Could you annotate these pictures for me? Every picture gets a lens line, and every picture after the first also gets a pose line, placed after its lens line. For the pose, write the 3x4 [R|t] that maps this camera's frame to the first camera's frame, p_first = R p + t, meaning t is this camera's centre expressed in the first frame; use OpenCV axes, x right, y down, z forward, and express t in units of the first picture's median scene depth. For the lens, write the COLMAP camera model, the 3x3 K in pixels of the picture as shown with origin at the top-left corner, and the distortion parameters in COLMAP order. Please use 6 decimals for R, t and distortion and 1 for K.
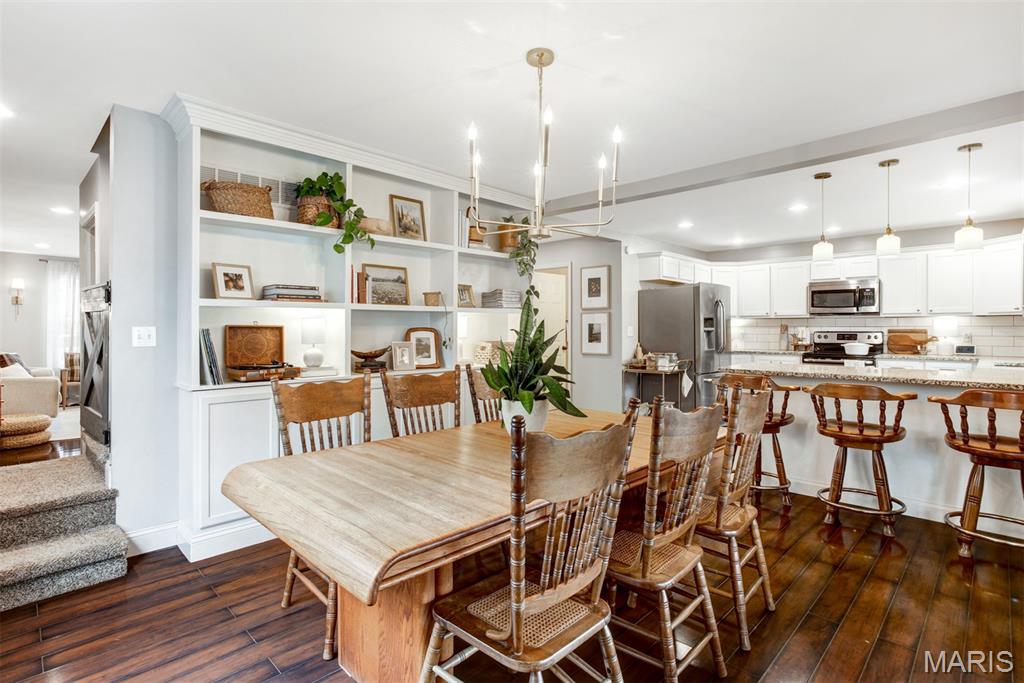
lens RADIAL K [[515.1, 0, 525.9], [0, 515.1, 329.9], [0, 0, 1]] dist [0.001182, 0.000413]
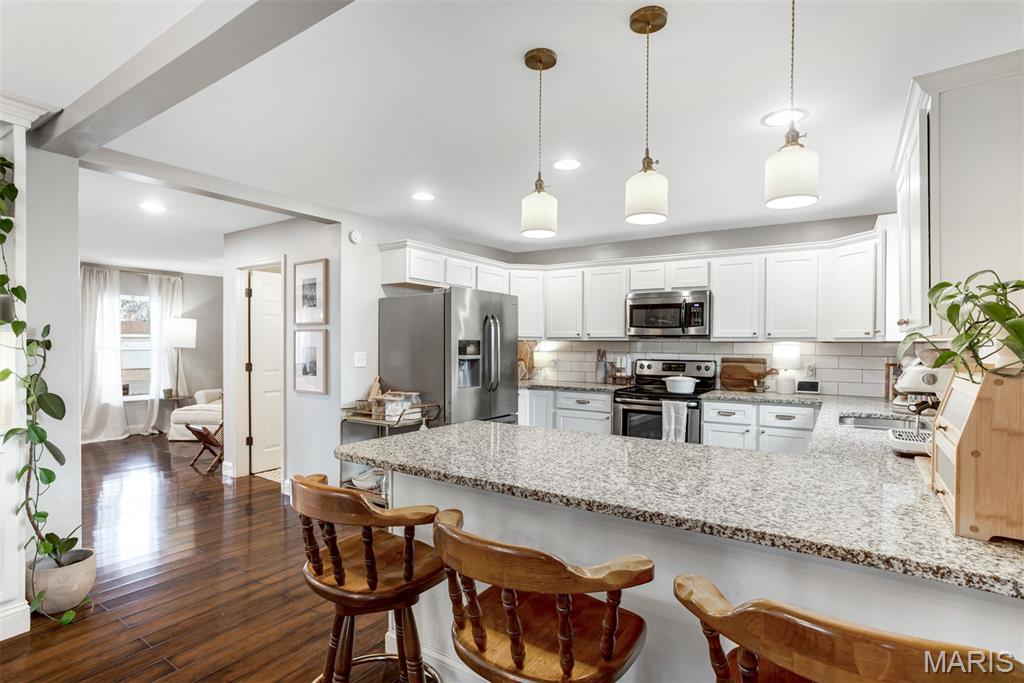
lens RADIAL K [[524.4, 0, 492.3], [0, 524.4, 356.0], [0, 0, 1]] dist [-0.070275, 0.000068]
pose [[0.991529, 0.005619, 0.129760, 0.277390], [-0.007875, 0.999827, 0.016880, -0.014139], [-0.129643, -0.017759, 0.991402, 0.299721]]
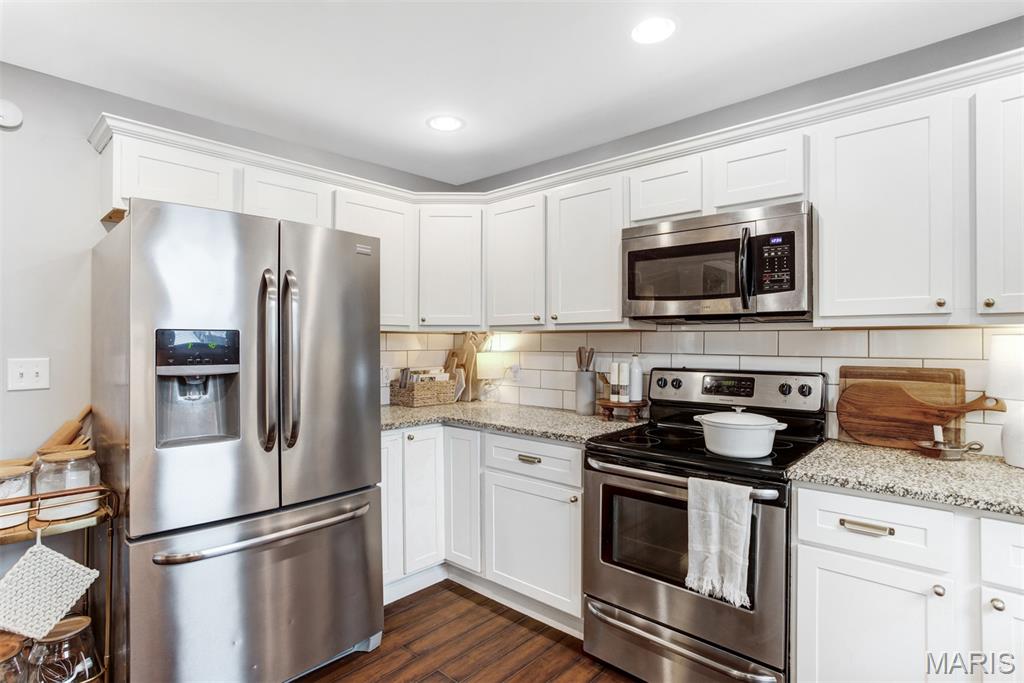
lens RADIAL K [[519.2, 0, 512.0], [0, 519.2, 341.5], [0, 0, 1]] dist [-0.091559, 0.048154]
pose [[0.999983, 0.000143, 0.005809, 0.503728], [-0.000133, 0.999998, -0.001739, -0.016313], [-0.005809, 0.001738, 0.999982, 0.697545]]
